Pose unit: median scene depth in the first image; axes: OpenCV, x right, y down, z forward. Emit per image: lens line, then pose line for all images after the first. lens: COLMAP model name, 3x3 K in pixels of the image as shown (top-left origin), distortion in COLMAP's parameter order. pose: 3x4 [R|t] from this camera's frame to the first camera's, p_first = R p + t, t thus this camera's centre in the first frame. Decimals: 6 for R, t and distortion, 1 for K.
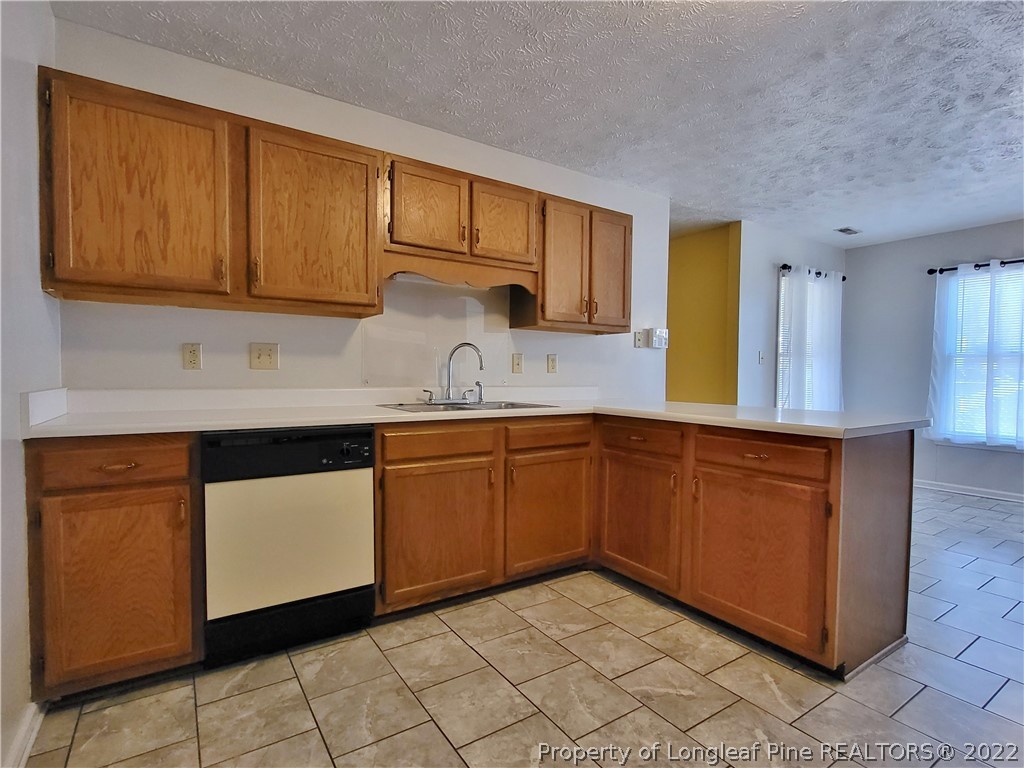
lens RADIAL K [[511.9, 0, 513.5], [0, 511.9, 388.9], [0, 0, 1]] dist [0.001761, 0.000069]
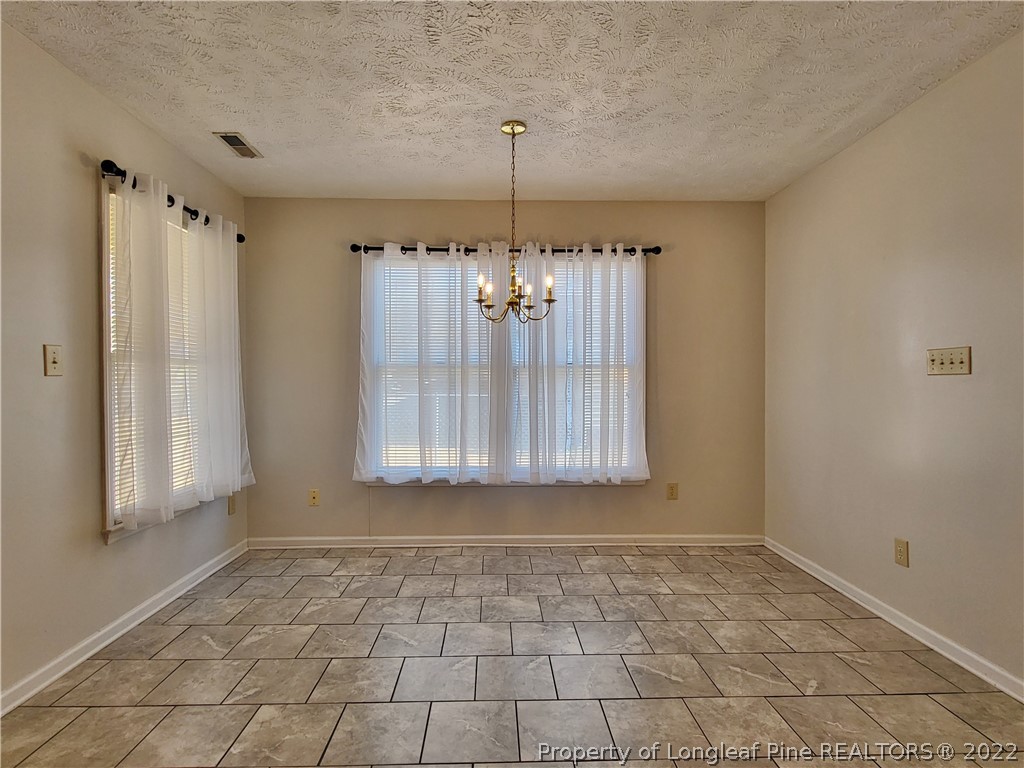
lens RADIAL K [[511.9, 0, 513.5], [0, 511.9, 388.9], [0, 0, 1]] dist [0.001761, 0.000069]
pose [[0.530316, -0.014897, 0.847669, 0.323023], [0.036857, 0.999305, -0.005497, -0.019177], [-0.846999, 0.034158, 0.530497, 0.439586]]
